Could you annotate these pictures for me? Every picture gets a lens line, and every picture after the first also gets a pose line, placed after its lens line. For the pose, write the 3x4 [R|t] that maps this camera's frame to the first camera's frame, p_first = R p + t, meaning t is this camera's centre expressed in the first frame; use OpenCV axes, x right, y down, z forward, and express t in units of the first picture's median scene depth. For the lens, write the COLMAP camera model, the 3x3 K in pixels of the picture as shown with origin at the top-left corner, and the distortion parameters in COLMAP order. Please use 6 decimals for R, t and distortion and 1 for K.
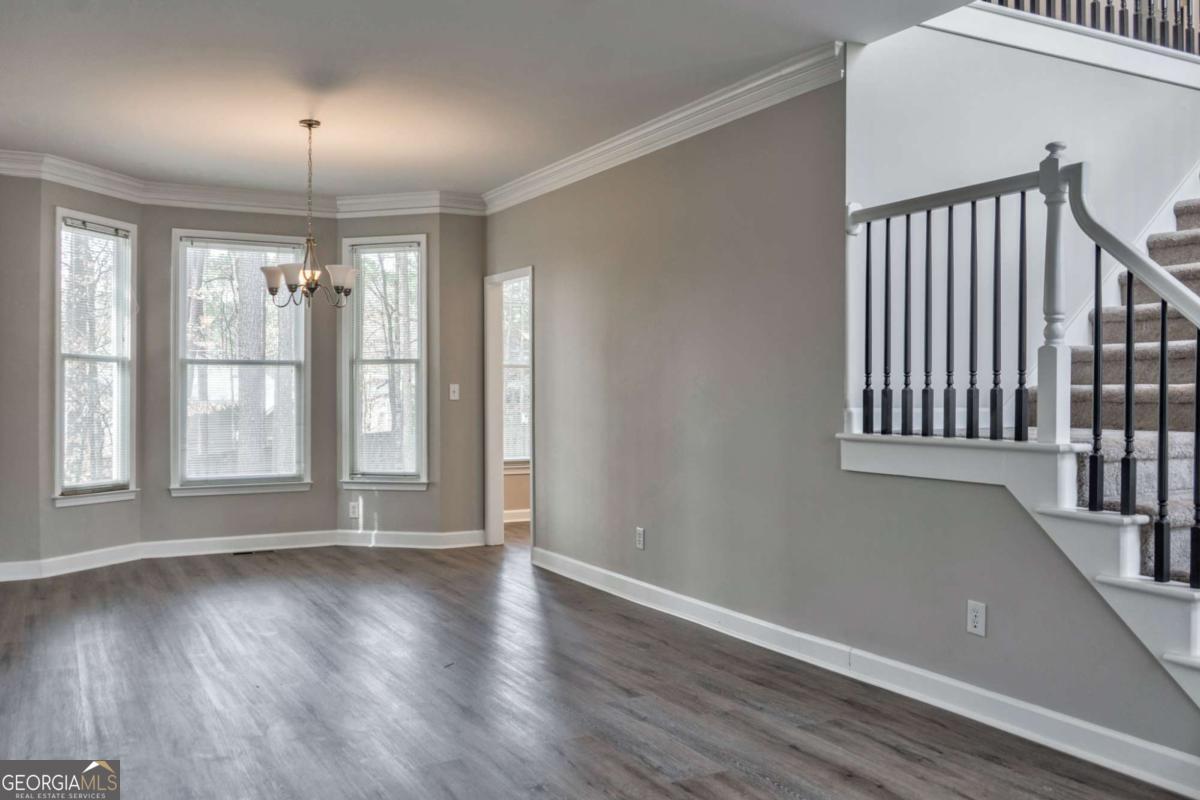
lens RADIAL K [[979.8, 0, 600.0], [0, 979.8, 400.0], [0, 0, 1]] dist [-0.008605, -0.000201]
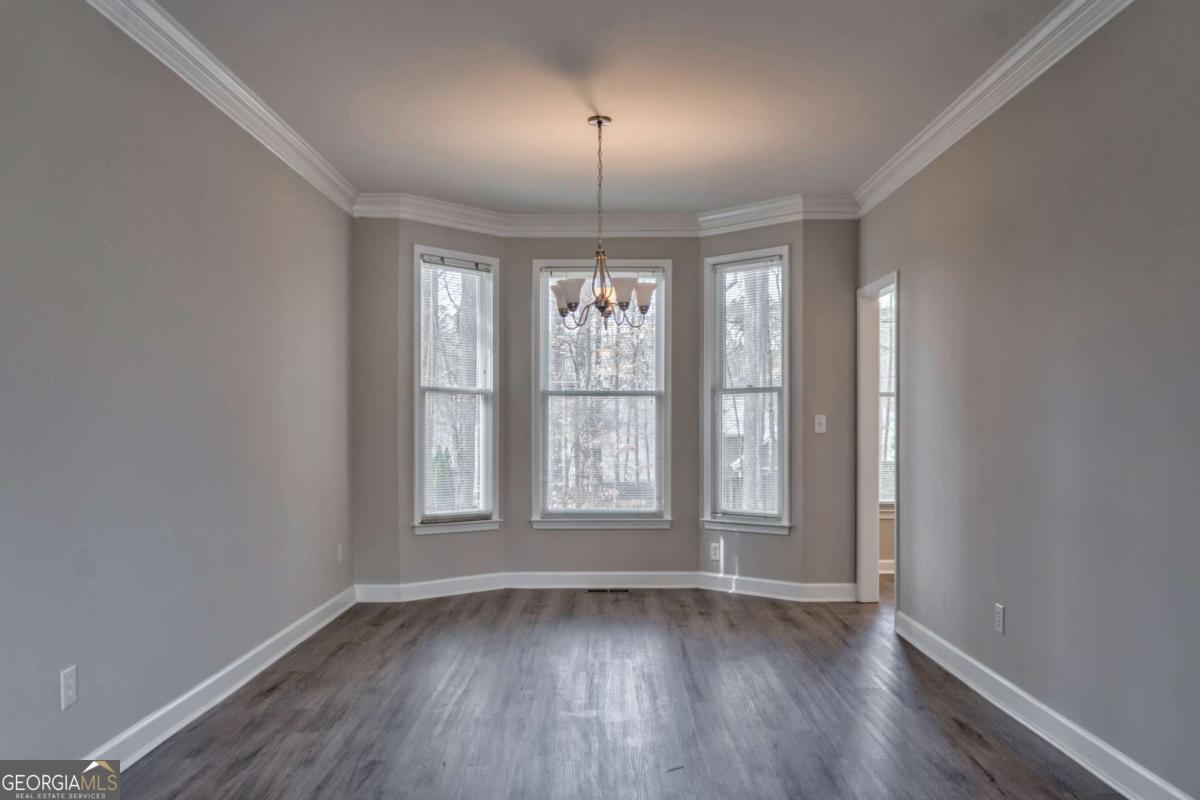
lens RADIAL K [[976.0, 0, 601.1], [0, 976.0, 443.9], [0, 0, 1]] dist [-0.011414, -0.000481]
pose [[0.891033, 0.008603, -0.453856, 0.072863], [-0.003594, 0.999923, 0.011898, 0.000128], [0.453924, -0.008970, 0.890995, 0.136915]]
